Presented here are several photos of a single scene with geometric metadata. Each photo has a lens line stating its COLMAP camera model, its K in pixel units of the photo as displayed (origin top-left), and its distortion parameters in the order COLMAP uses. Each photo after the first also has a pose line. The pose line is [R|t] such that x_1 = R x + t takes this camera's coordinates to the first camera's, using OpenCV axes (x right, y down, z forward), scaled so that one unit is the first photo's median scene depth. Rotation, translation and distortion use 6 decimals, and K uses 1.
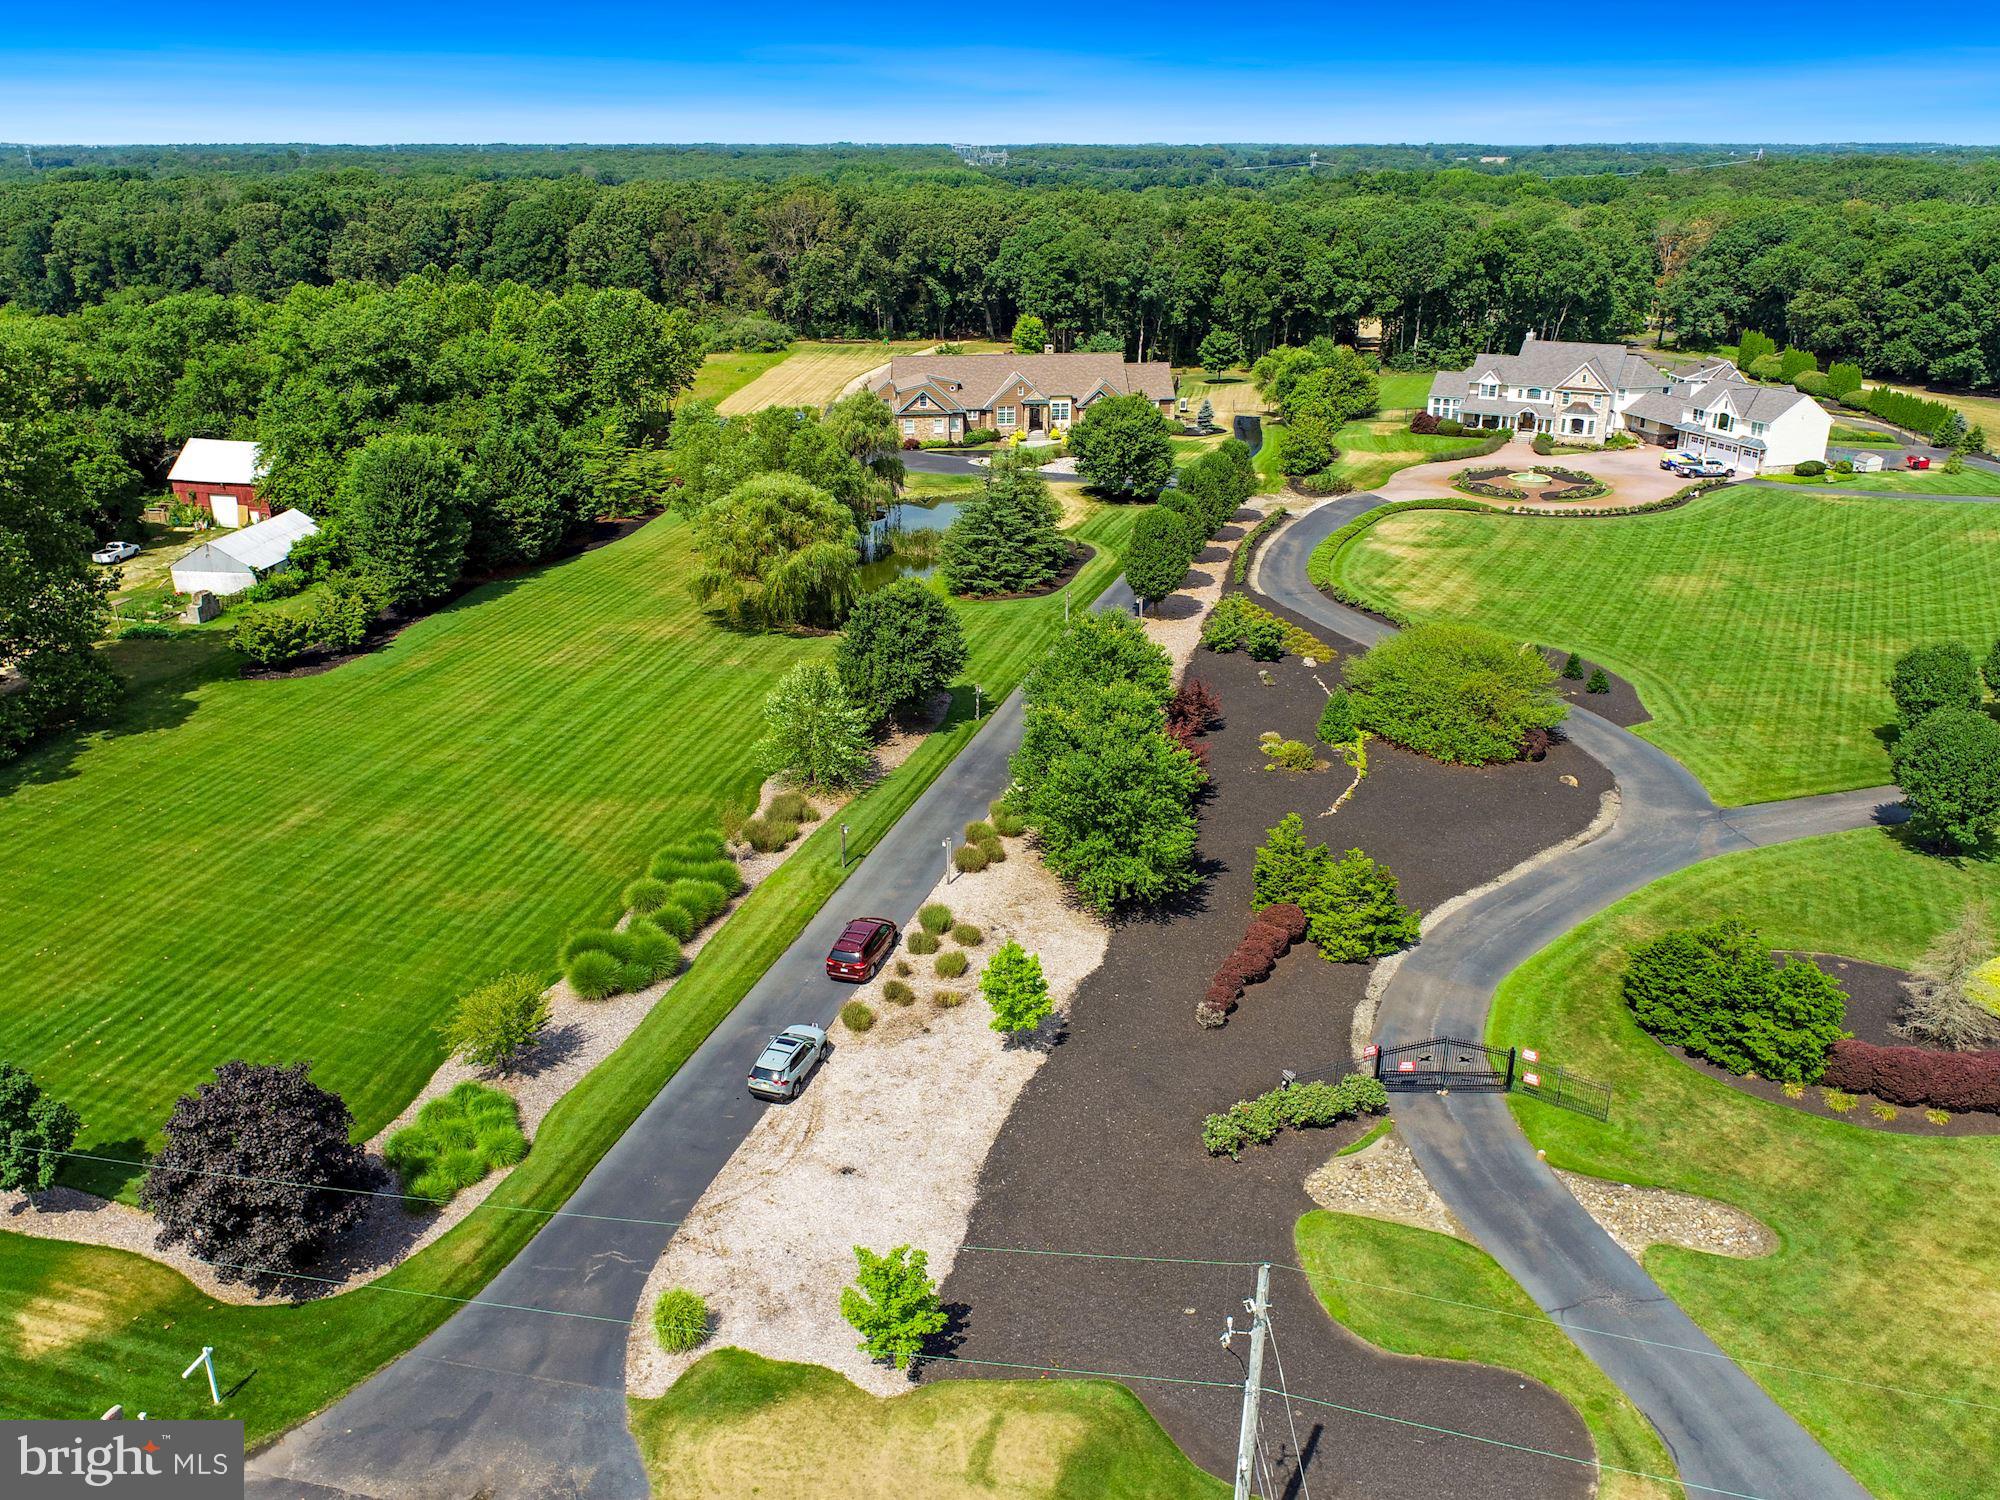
lens RADIAL K [[1517.6, 0, 1000.0], [0, 1517.6, 750.0], [0, 0, 1]] dist [-0.002963, -0.001615]
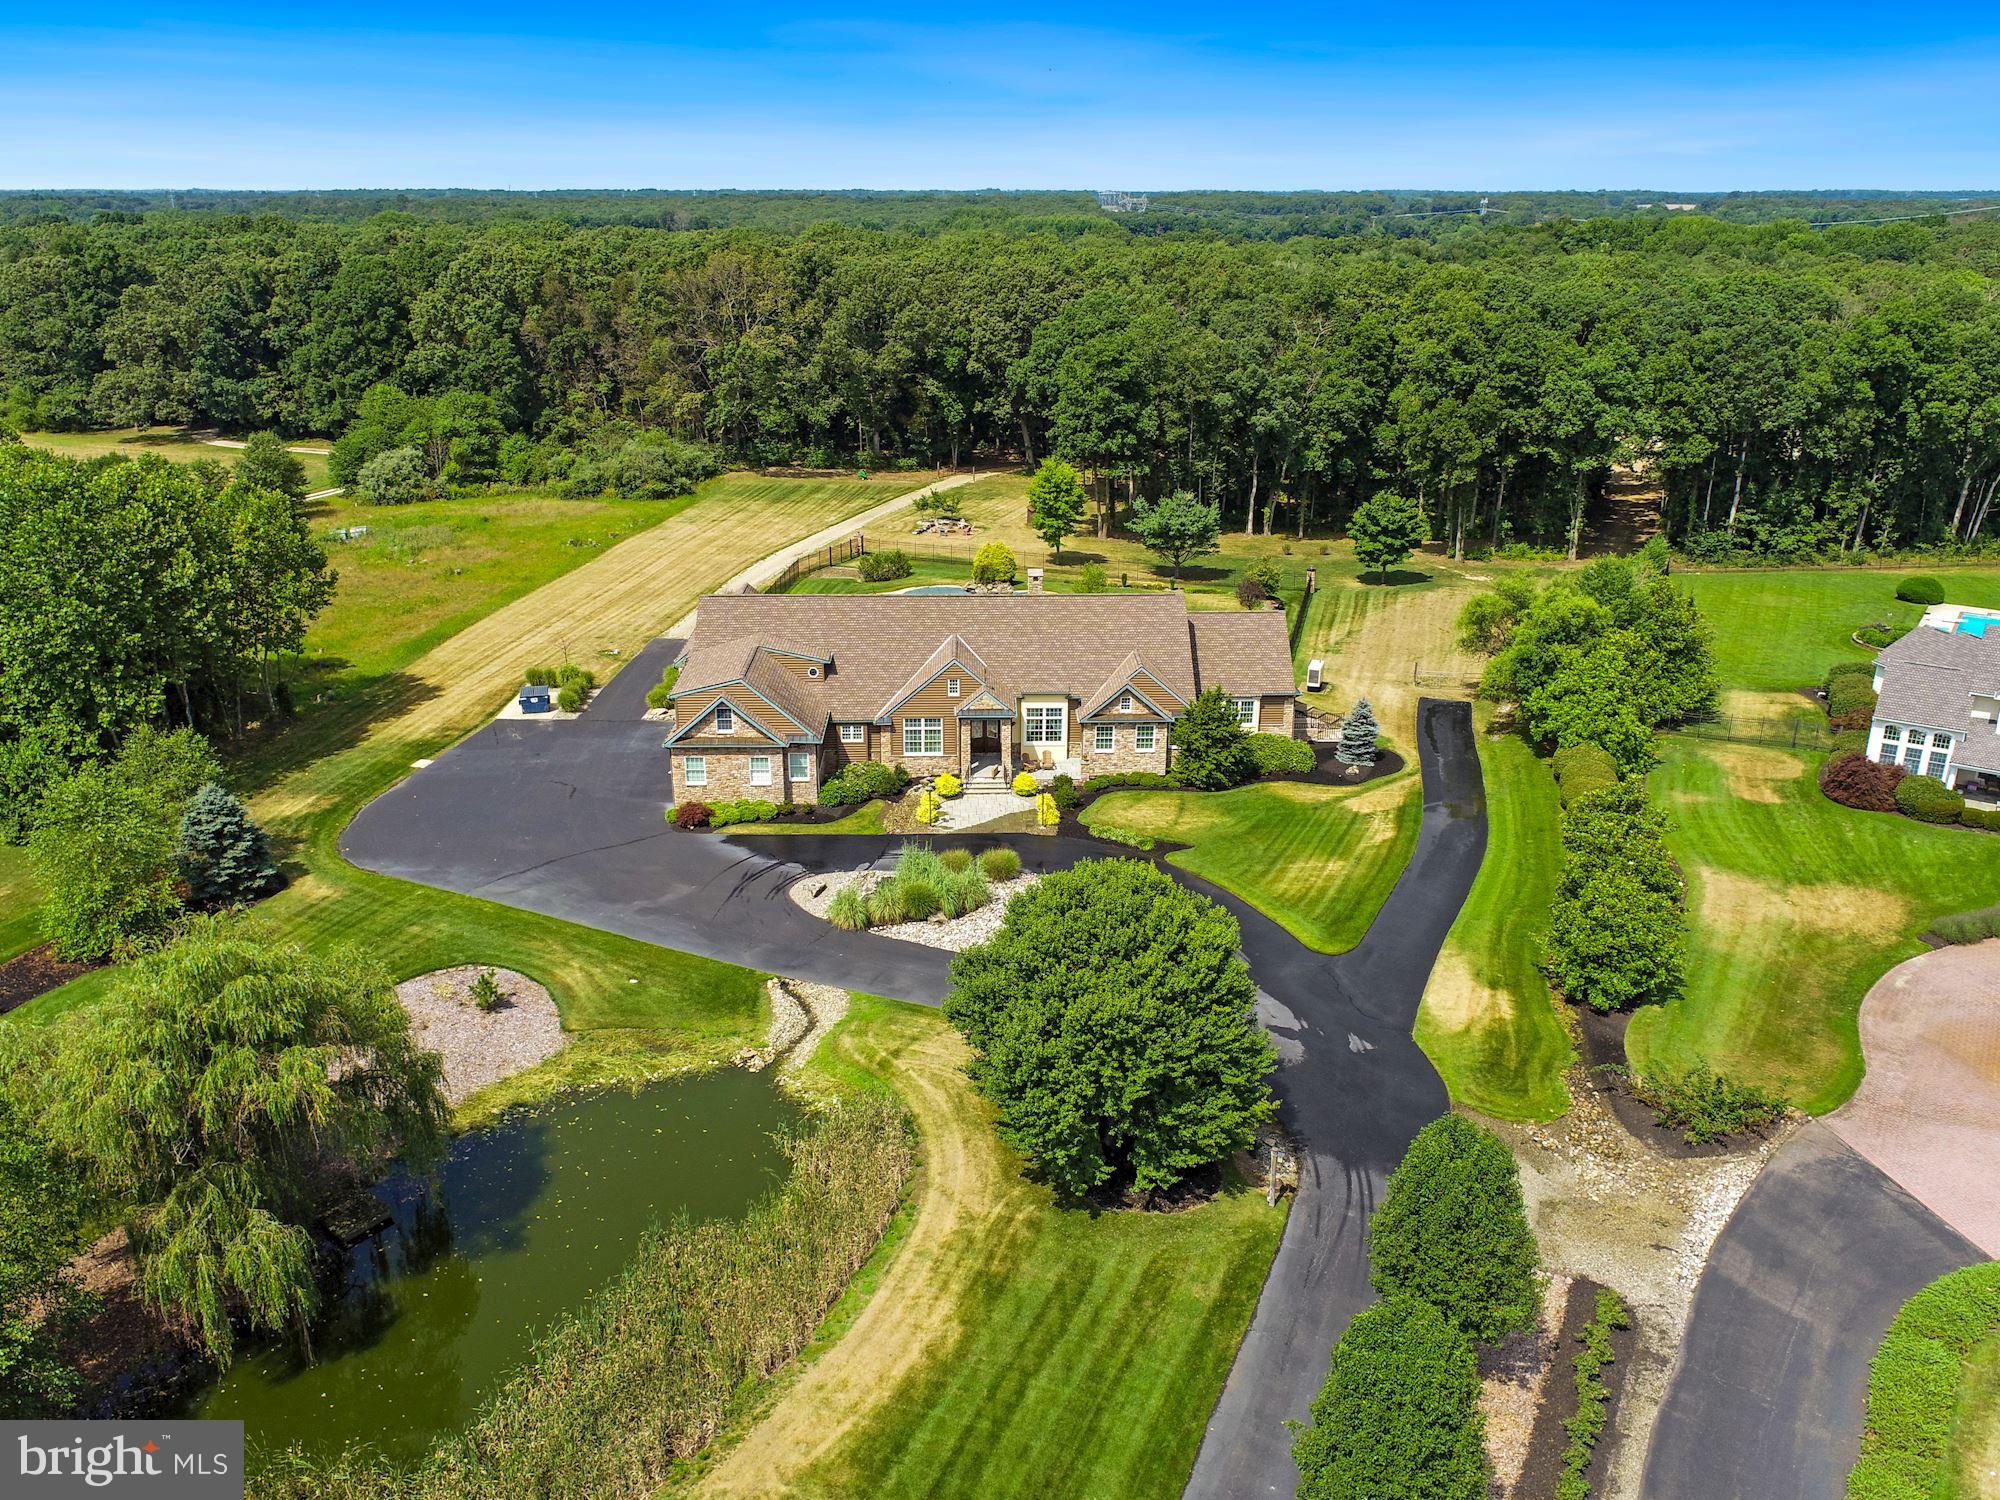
lens RADIAL K [[1529.3, 0, 1000.0], [0, 1529.3, 750.0], [0, 0, 1]] dist [-0.002230, 0.000671]
pose [[0.995555, 0.033489, -0.088022, 0.051248], [-0.036063, 0.998962, -0.027820, -0.152176], [0.086999, 0.030871, 0.995730, 0.400166]]
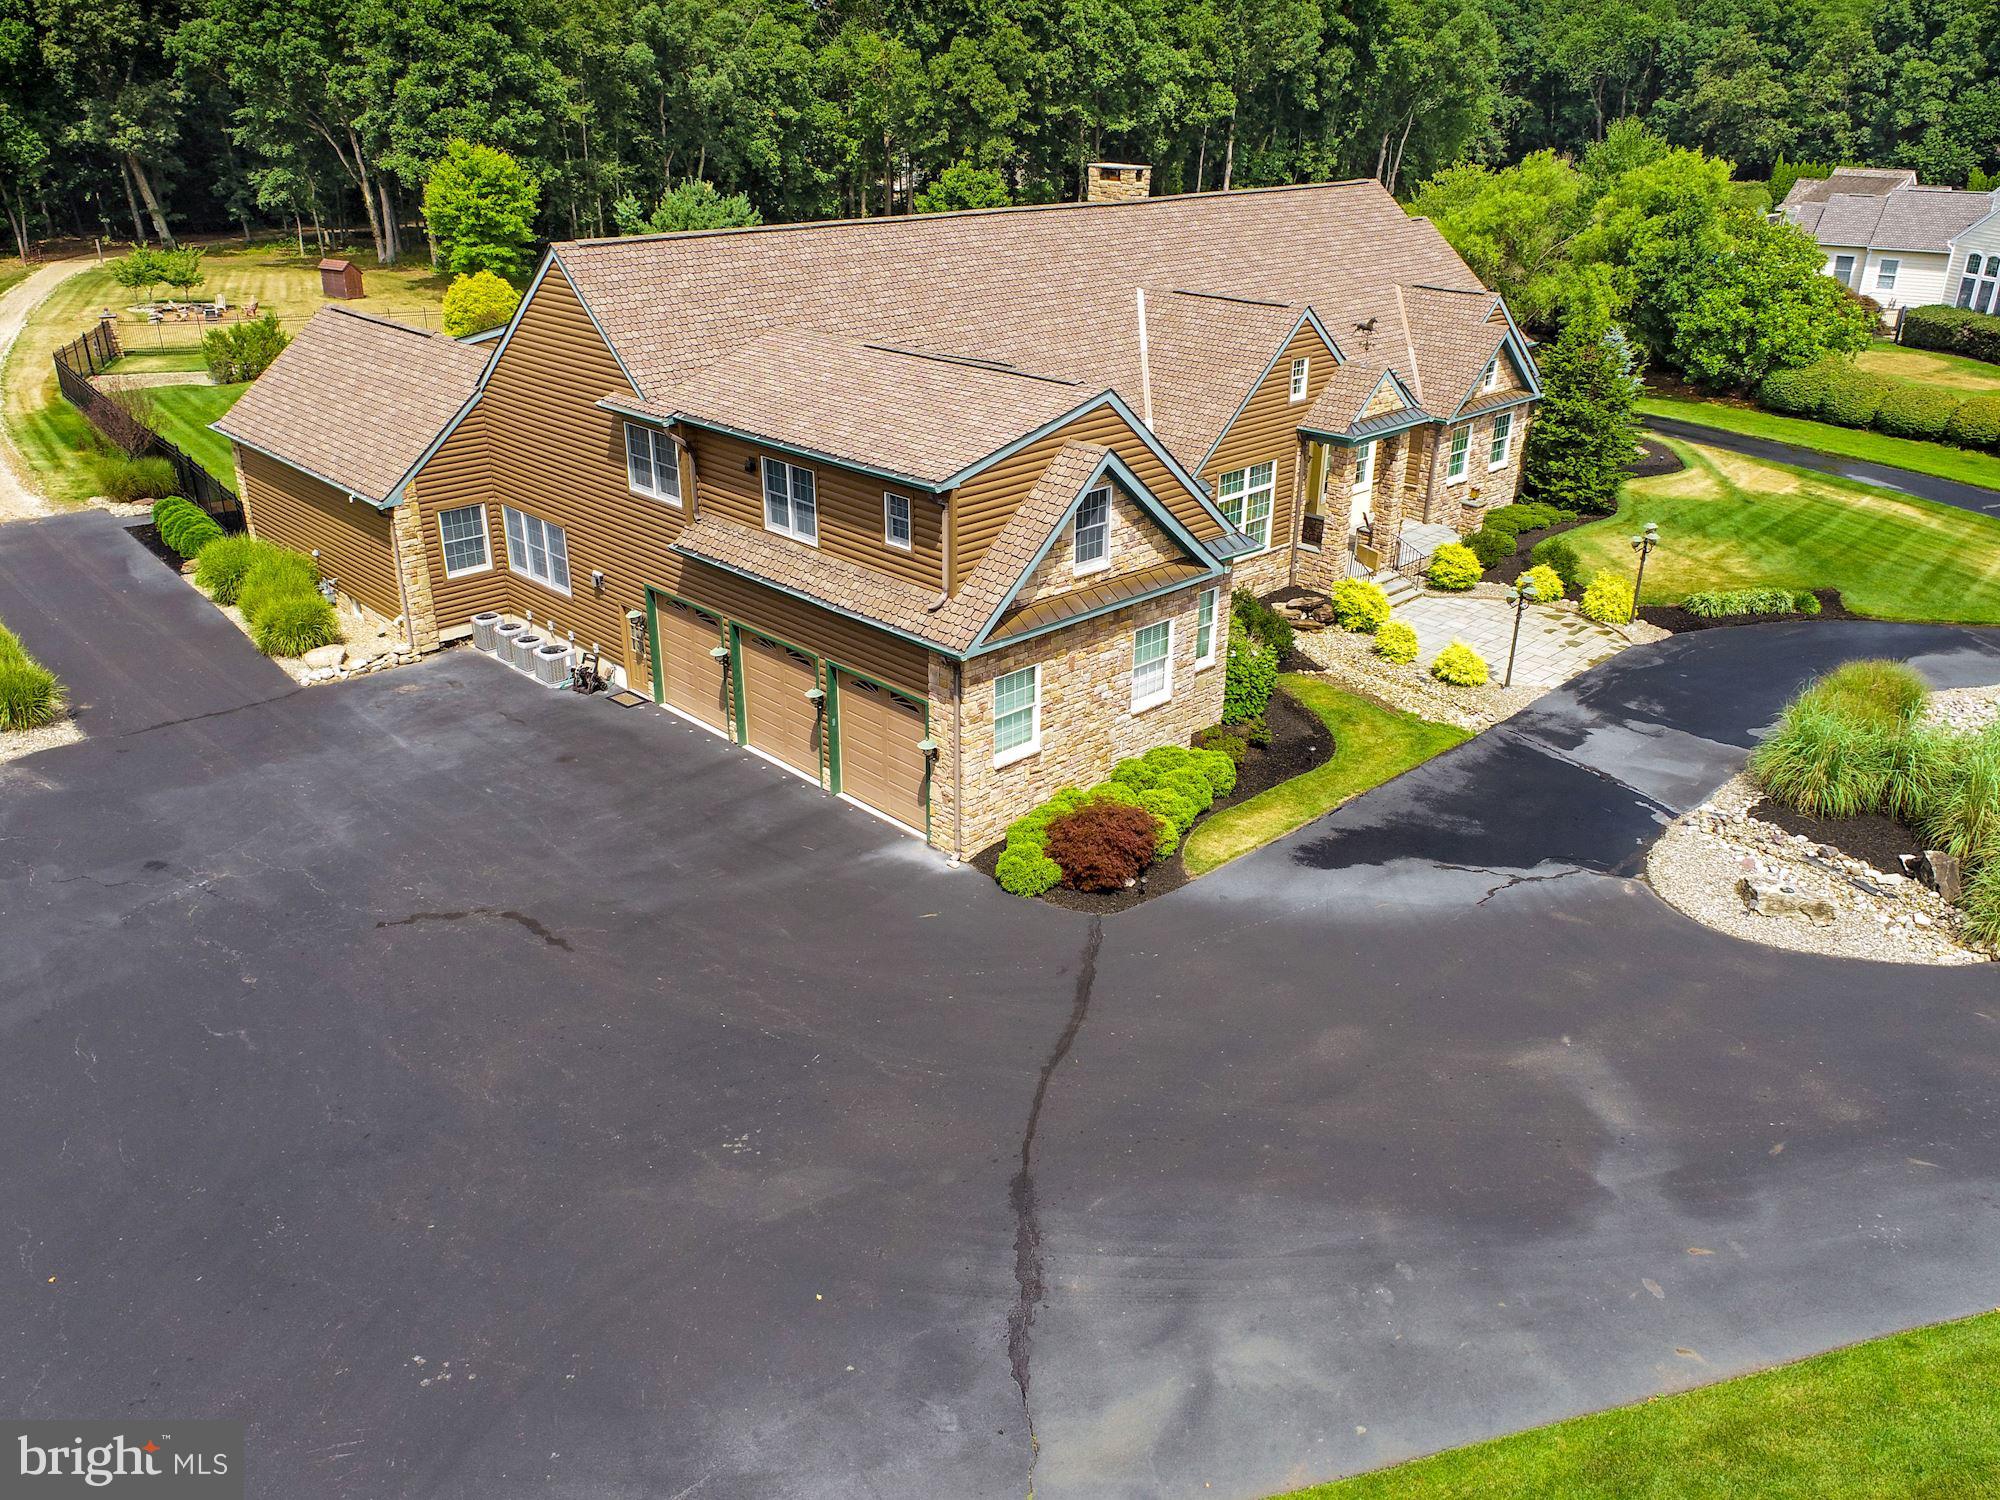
lens RADIAL K [[1523.8, 0, 994.3], [0, 1523.8, 736.0], [0, 0, 1]] dist [-0.003290, 0.005182]
pose [[0.795021, -0.239993, 0.557086, -0.101903], [0.218189, 0.970075, 0.106530, -0.164324], [-0.565982, 0.036856, 0.823593, 0.640428]]
